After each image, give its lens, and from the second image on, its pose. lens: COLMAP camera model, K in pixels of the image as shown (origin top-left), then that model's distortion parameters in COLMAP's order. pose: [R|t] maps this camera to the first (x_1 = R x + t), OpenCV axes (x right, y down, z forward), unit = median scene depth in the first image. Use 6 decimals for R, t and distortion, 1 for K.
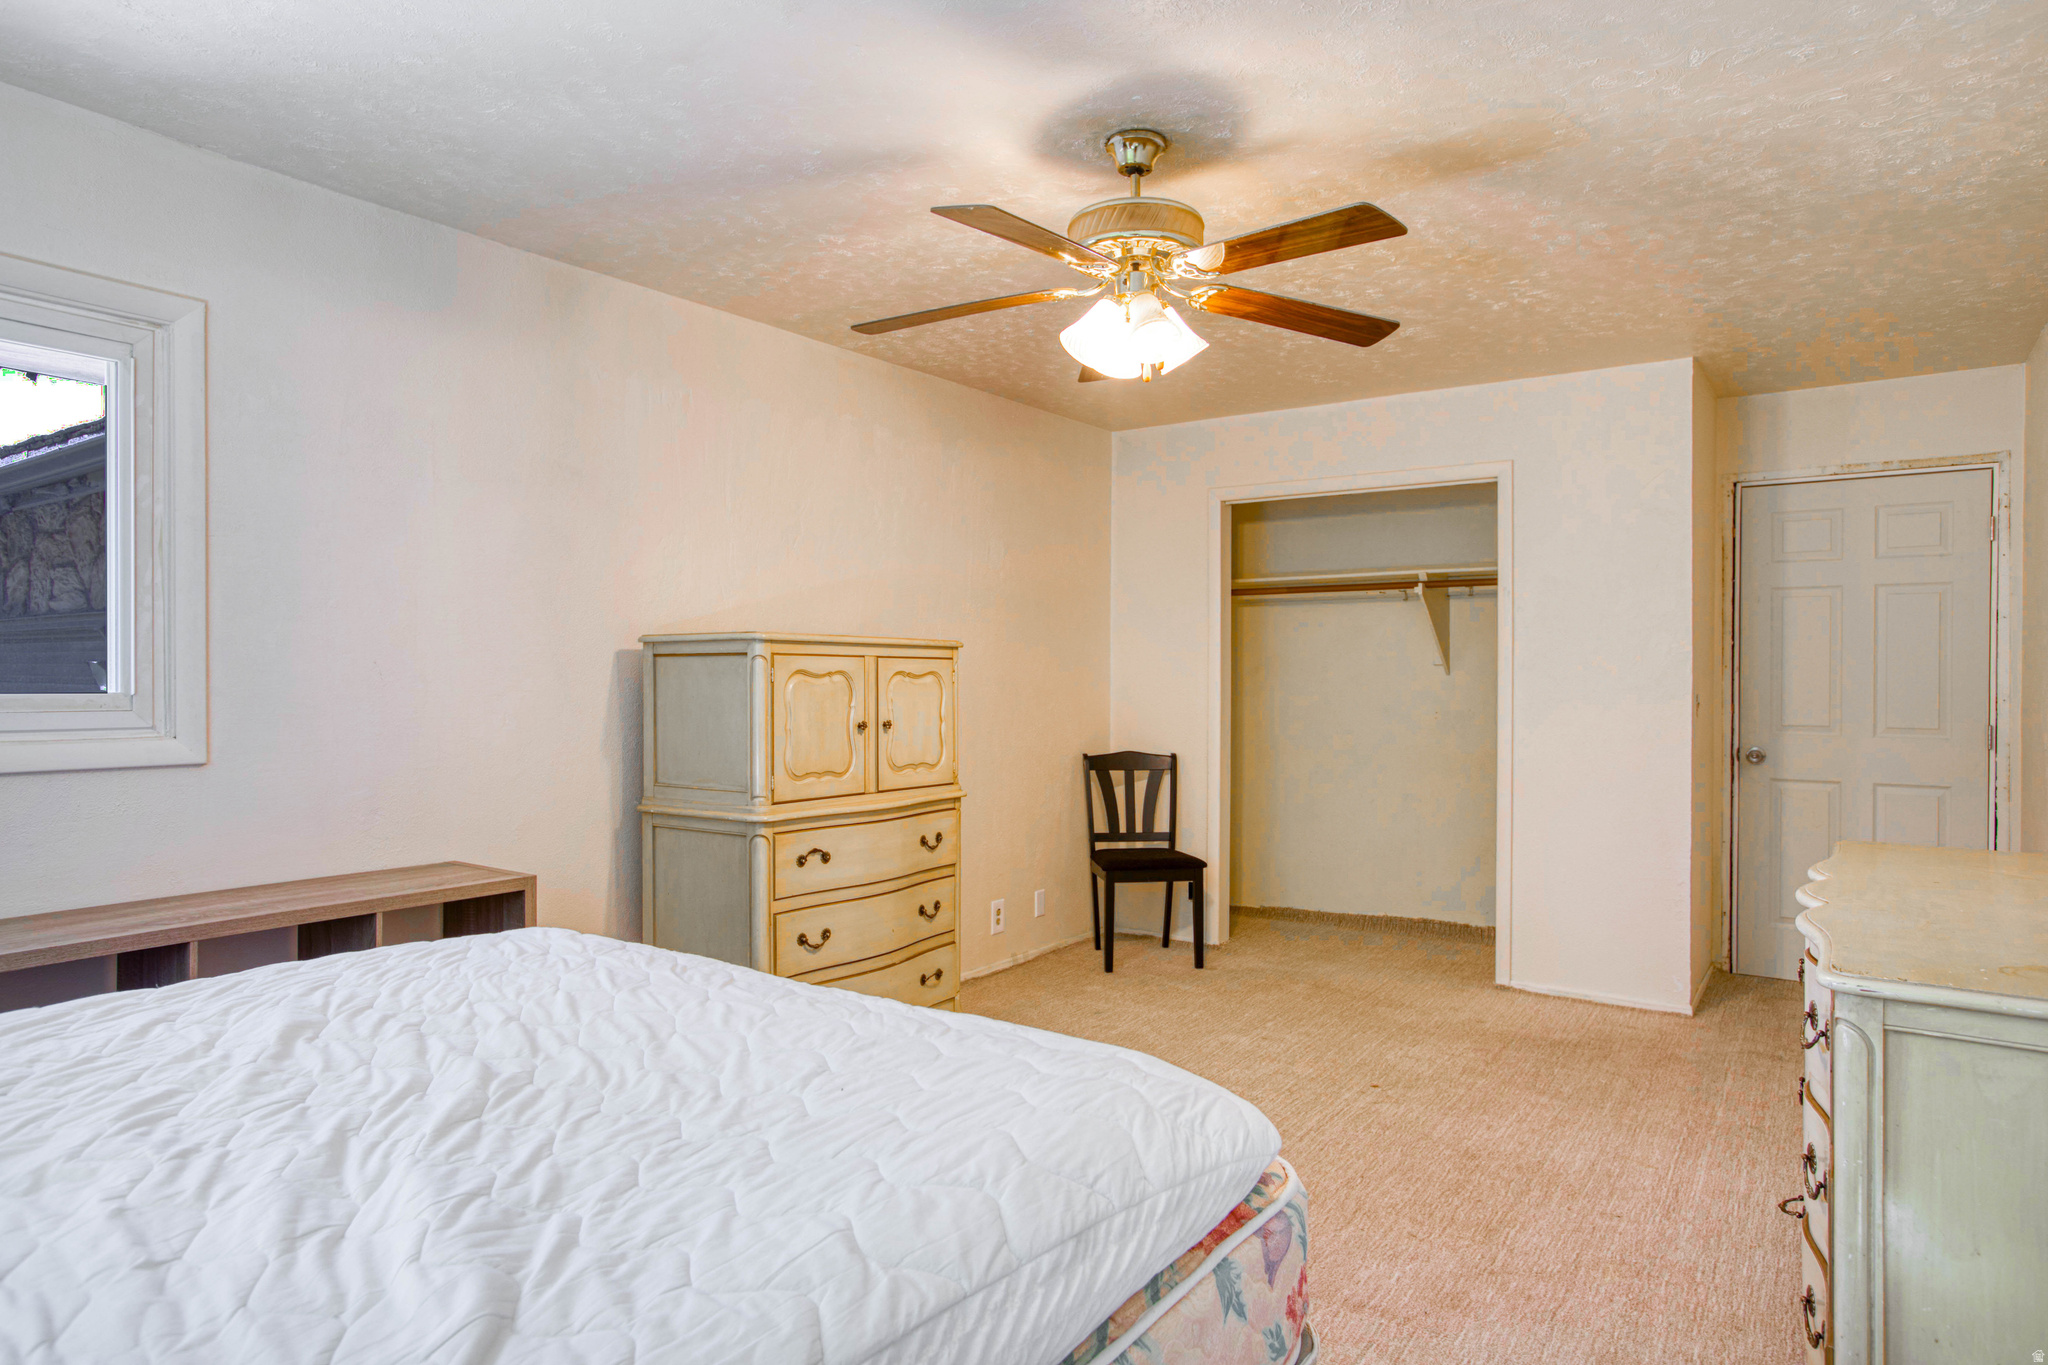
lens RADIAL K [[1198.3, 0, 1024.0], [0, 1198.3, 682.5], [0, 0, 1]] dist [-0.077523, 0.064890]
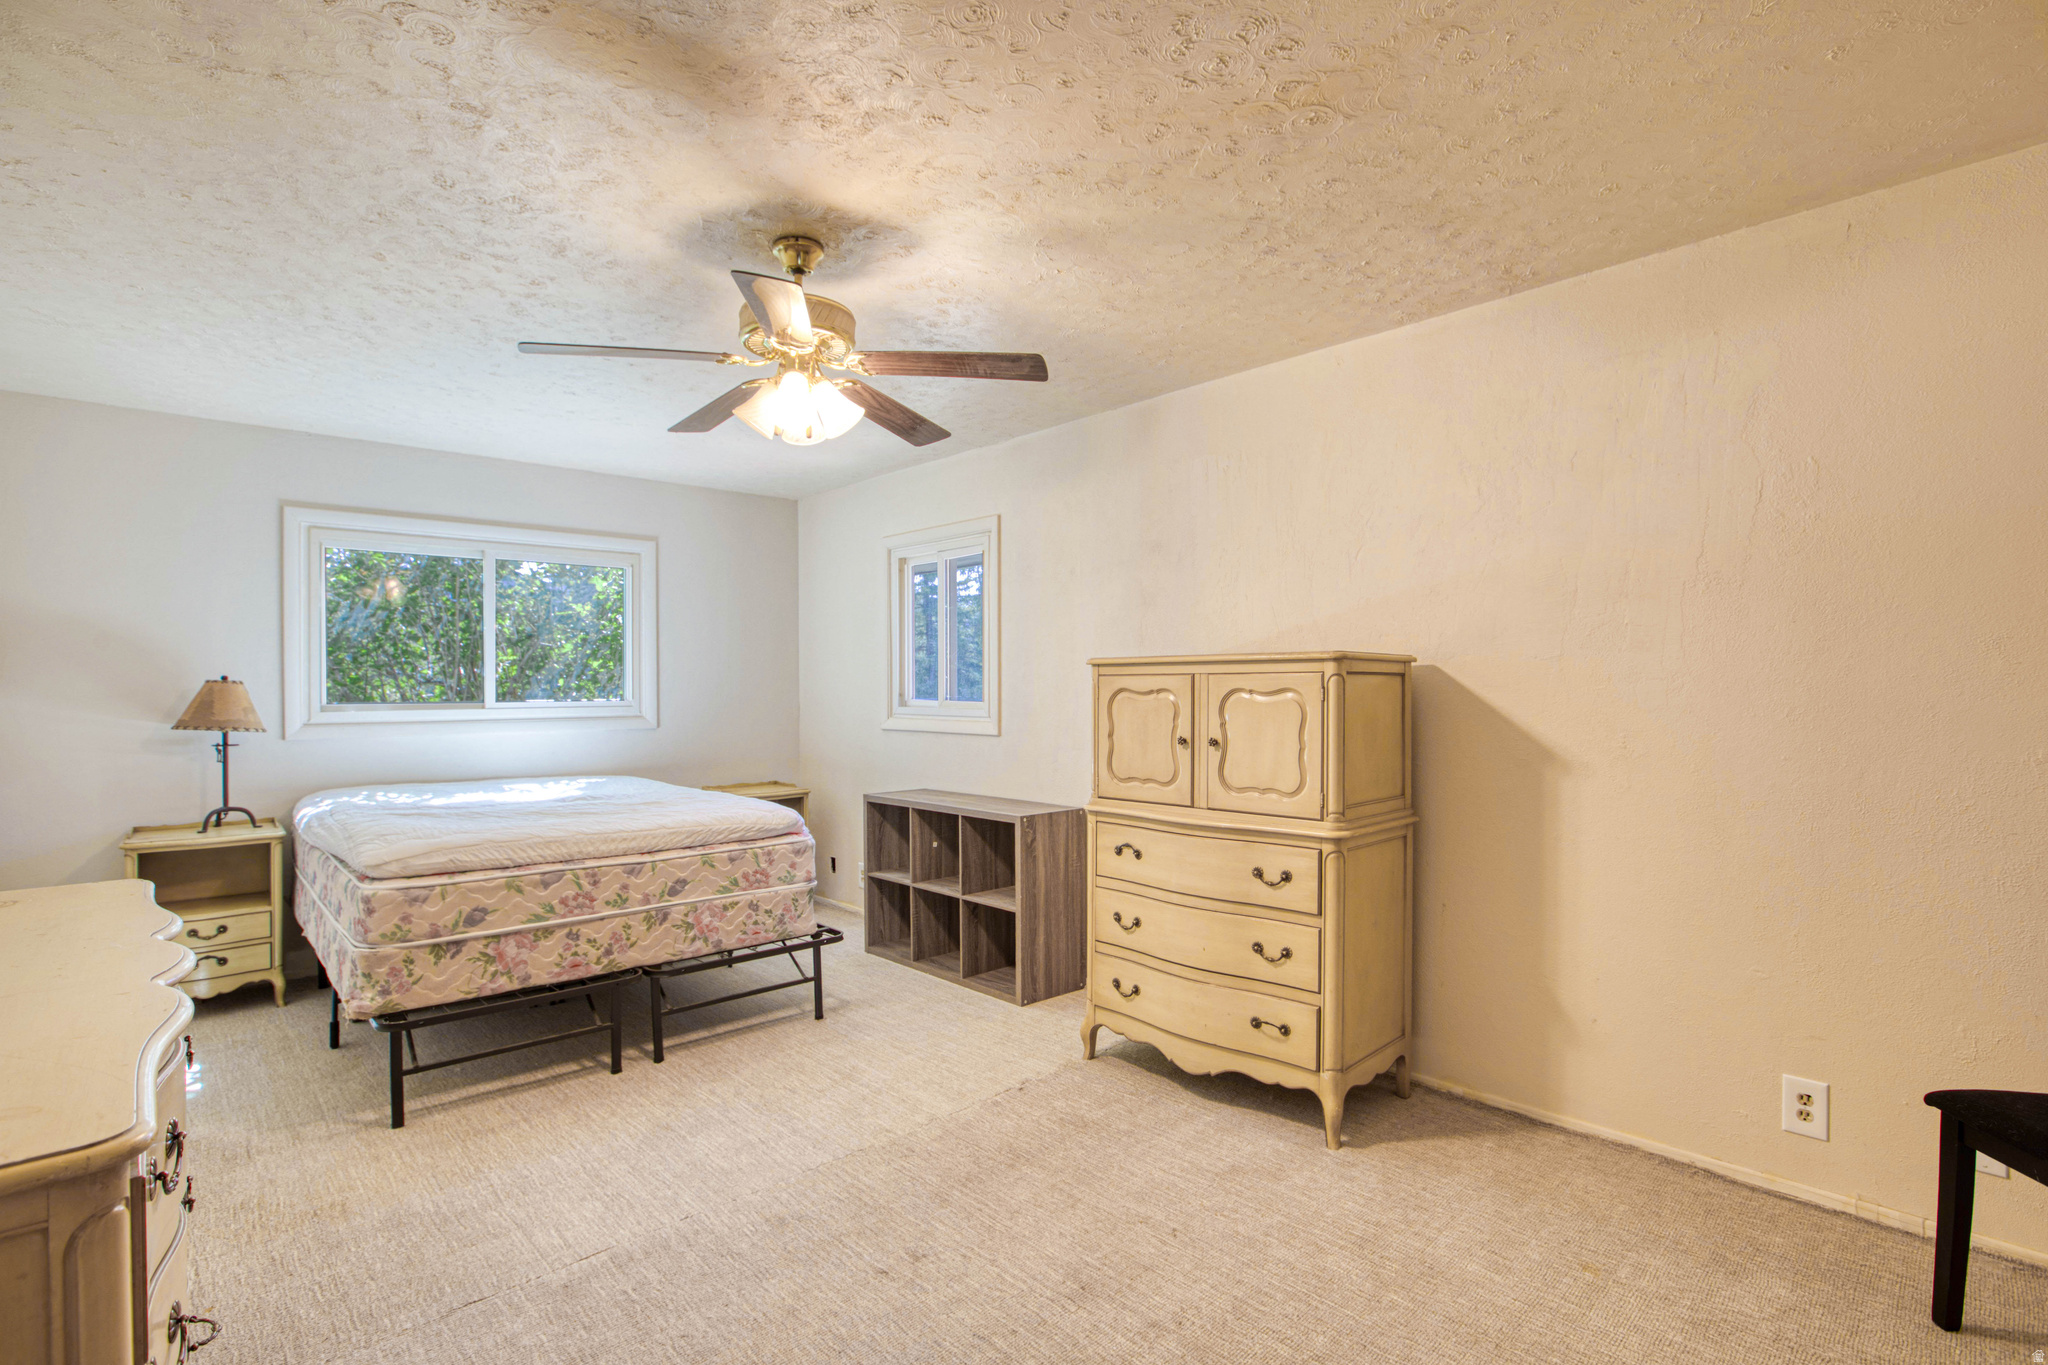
lens RADIAL K [[967.4, 0, 1019.1], [0, 967.4, 662.4], [0, 0, 1]] dist [-0.070959, 0.033175]
pose [[-0.187297, -0.028463, -0.981891, 0.744048], [-0.008059, 0.999591, -0.027439, -0.009238], [0.982270, 0.002774, -0.187450, 1.040759]]
